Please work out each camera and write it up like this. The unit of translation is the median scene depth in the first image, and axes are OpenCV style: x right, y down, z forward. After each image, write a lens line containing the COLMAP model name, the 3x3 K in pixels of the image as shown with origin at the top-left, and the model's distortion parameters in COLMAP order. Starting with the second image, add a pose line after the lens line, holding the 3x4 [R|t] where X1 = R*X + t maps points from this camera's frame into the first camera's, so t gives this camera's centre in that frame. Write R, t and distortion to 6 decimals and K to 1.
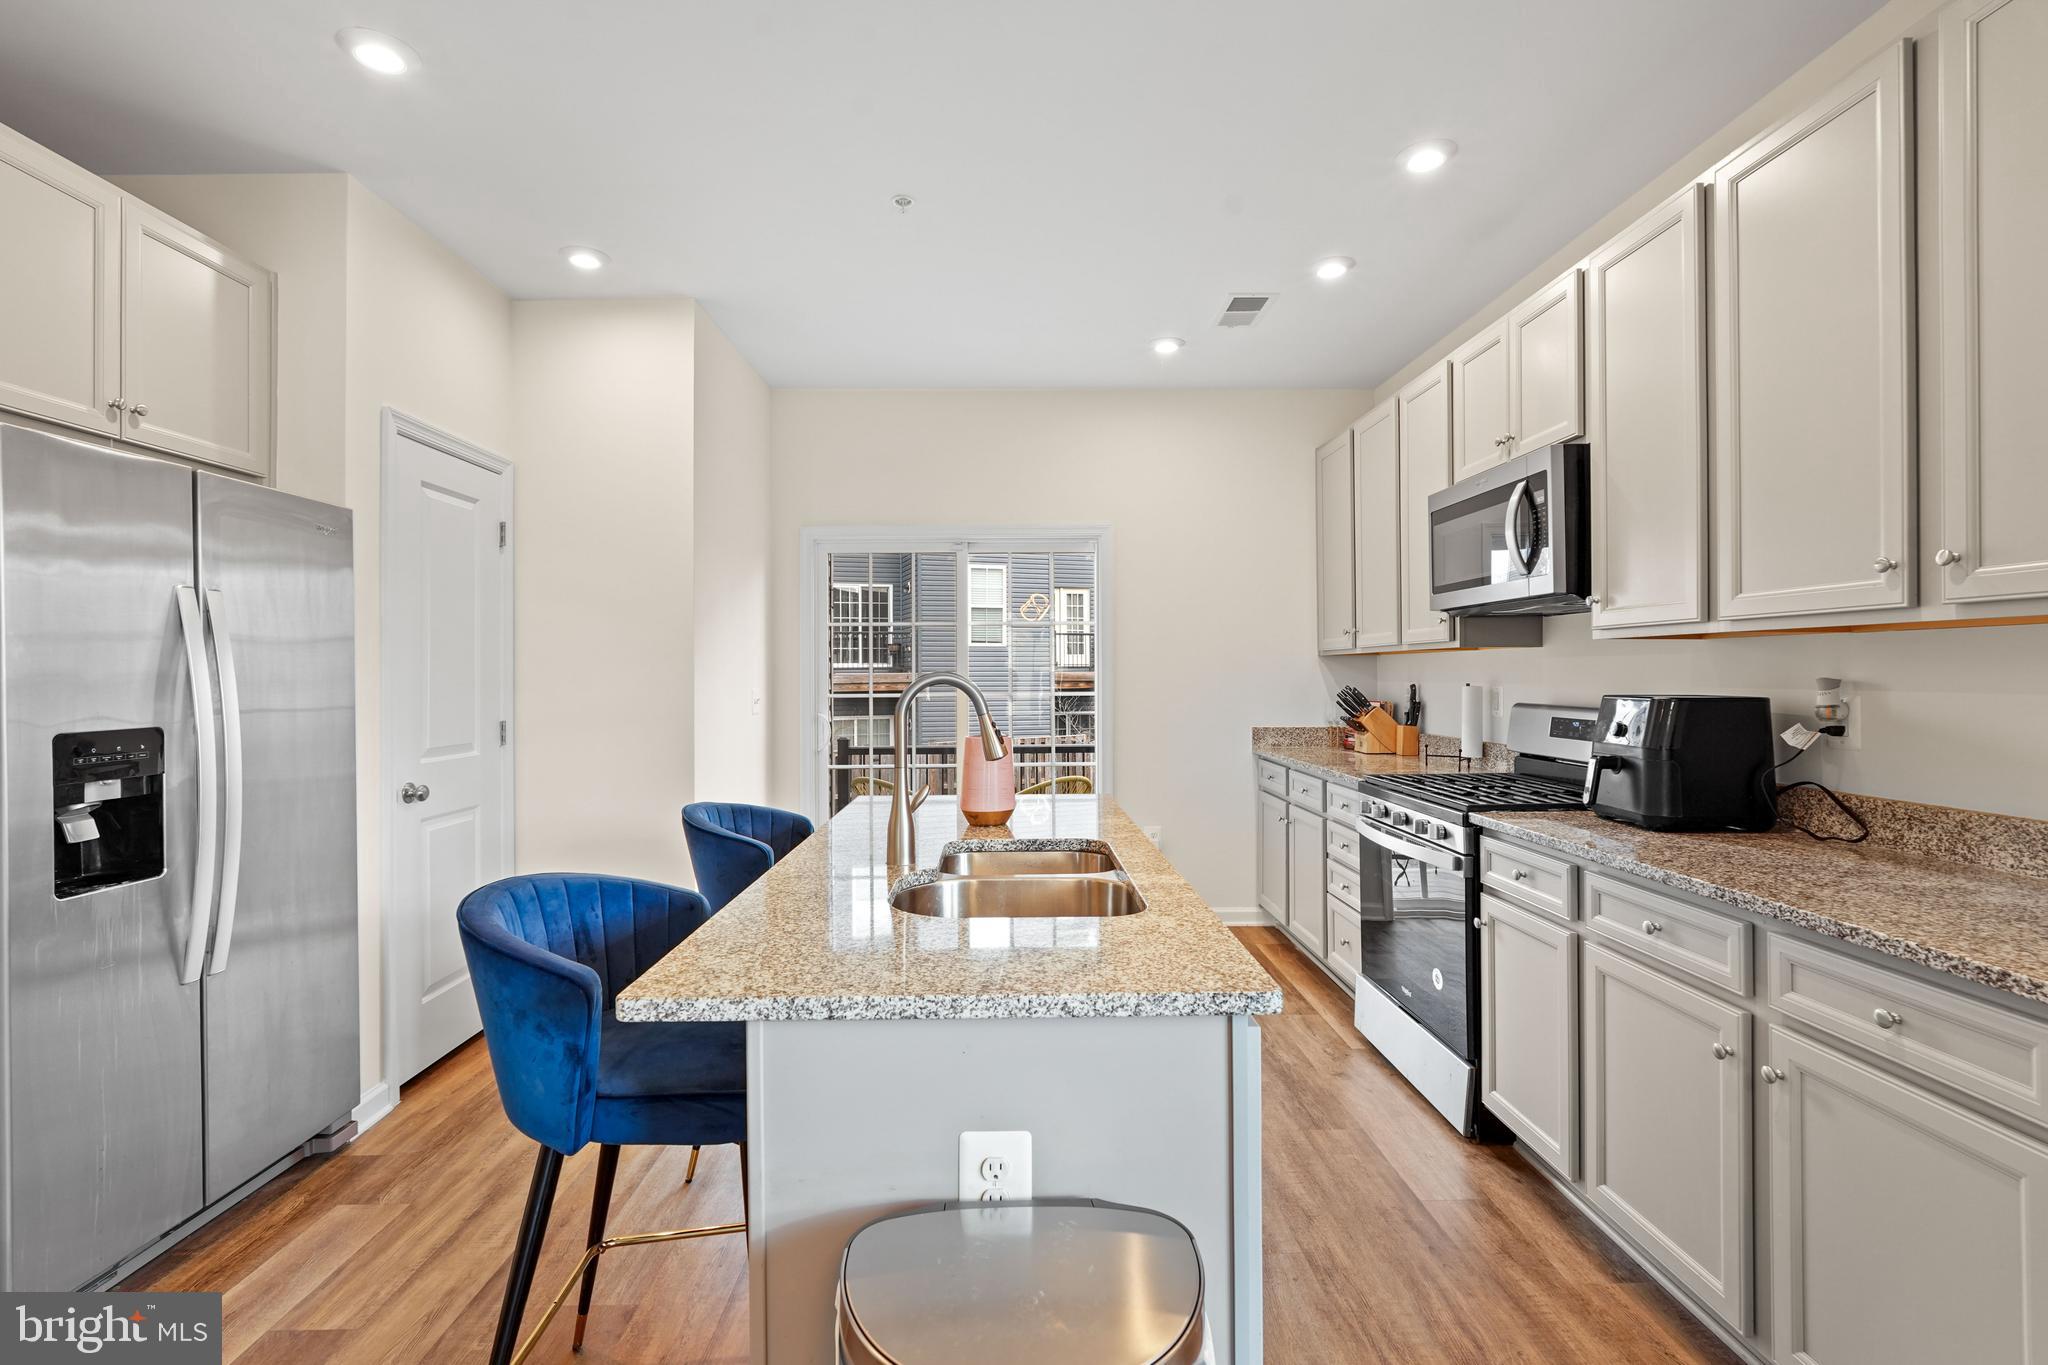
lens RADIAL K [[896.2, 0, 1020.4], [0, 896.2, 671.1], [0, 0, 1]] dist [-0.011918, -0.000140]
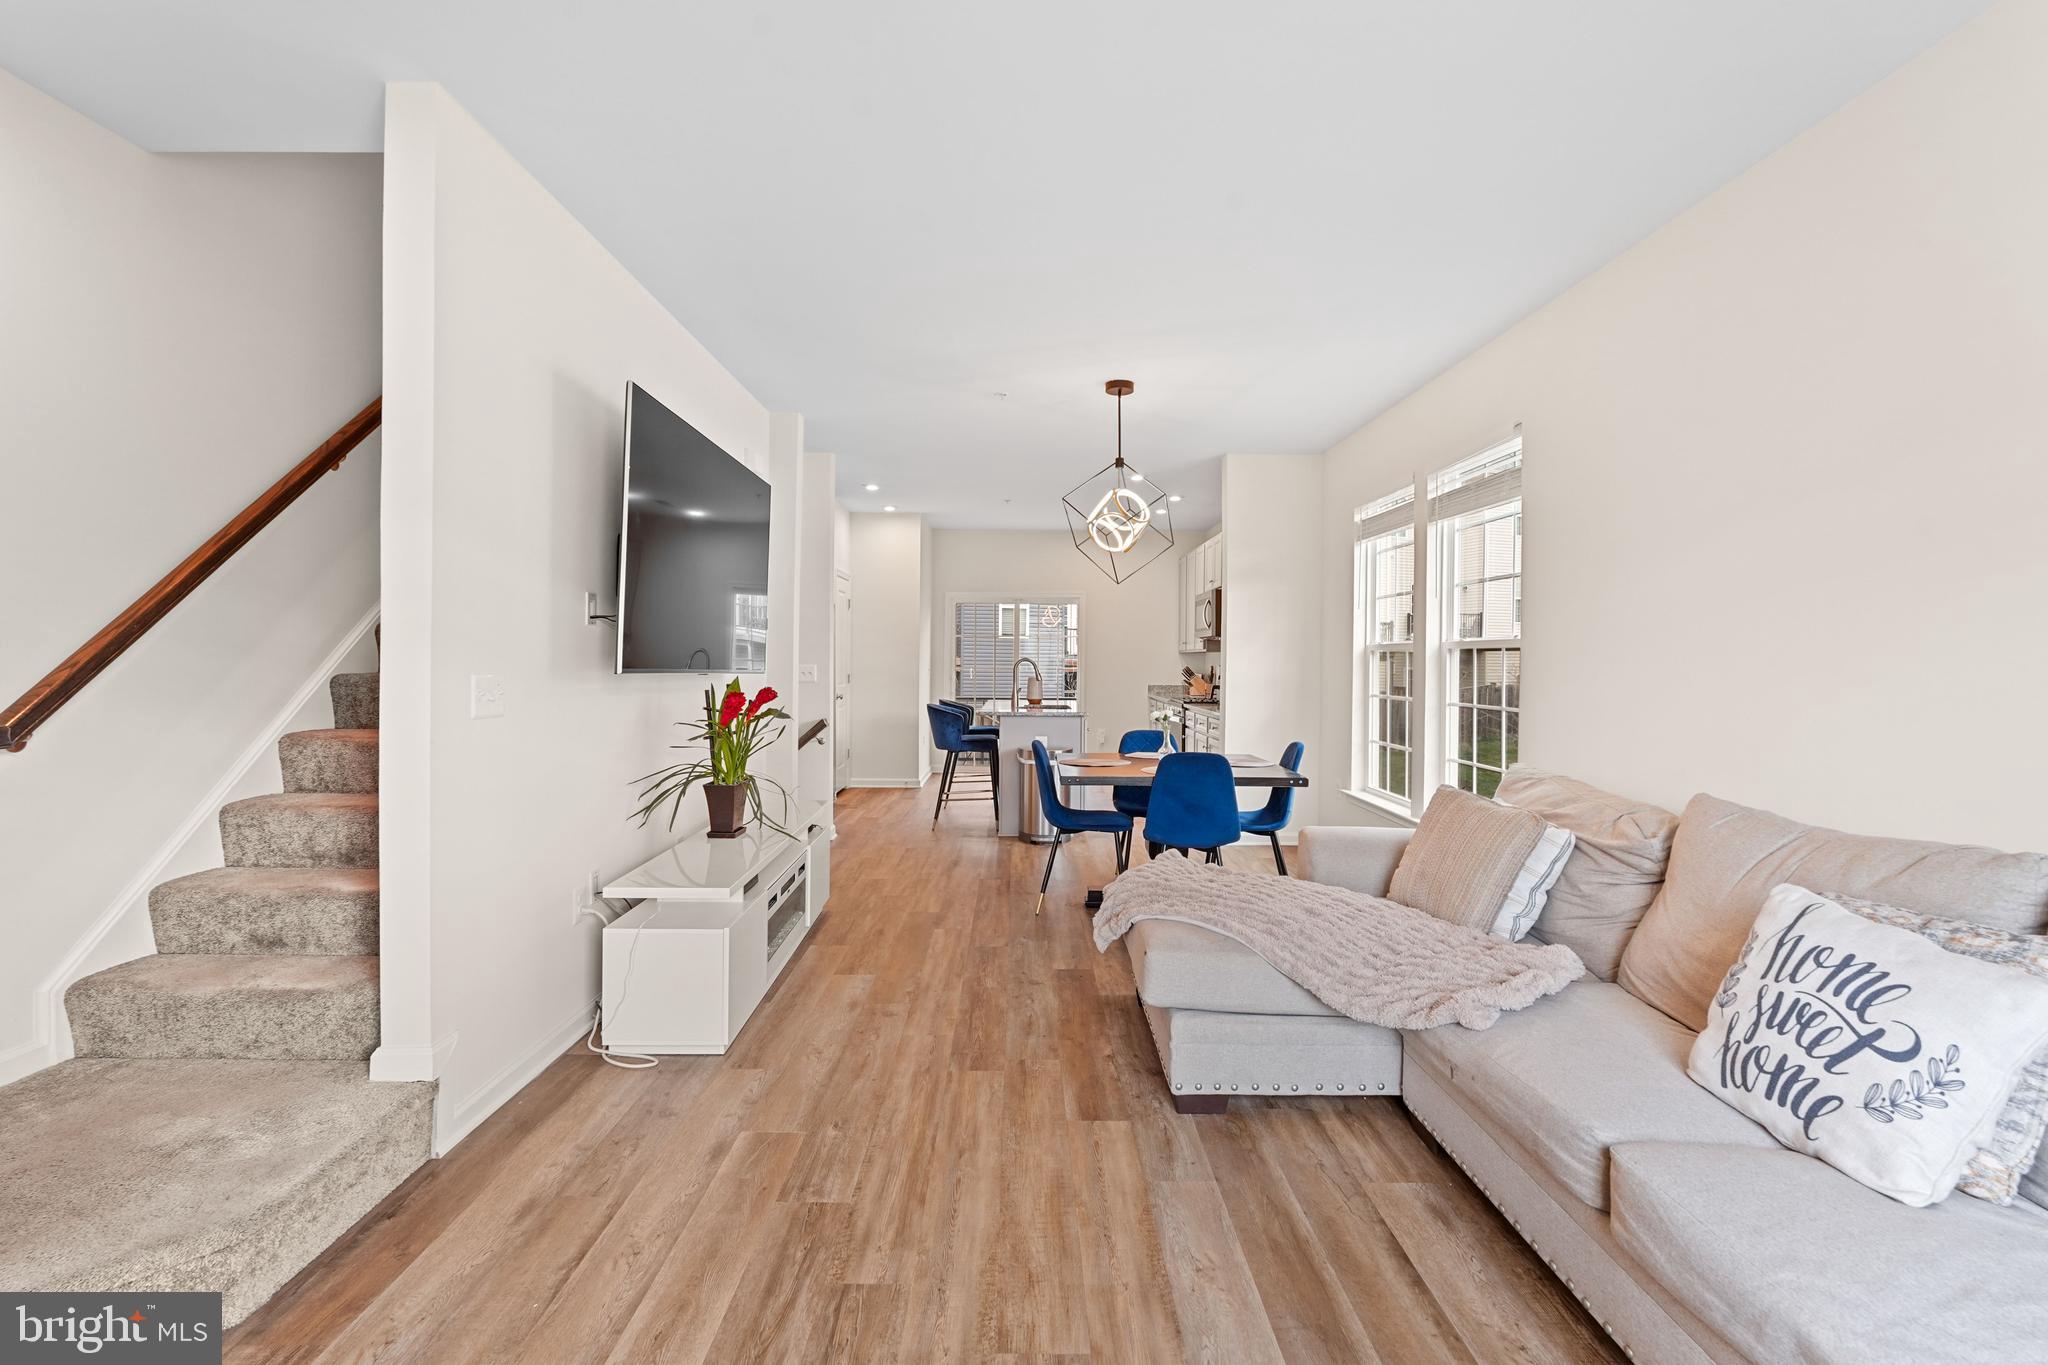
lens RADIAL K [[896.2, 0, 1021.9], [0, 896.2, 667.6], [0, 0, 1]] dist [-0.011918, -0.000140]
pose [[0.999762, 0.015224, -0.015635, -0.024357], [-0.015062, 0.999832, 0.010465, 0.002651], [0.015792, -0.010227, 0.999823, -1.638547]]
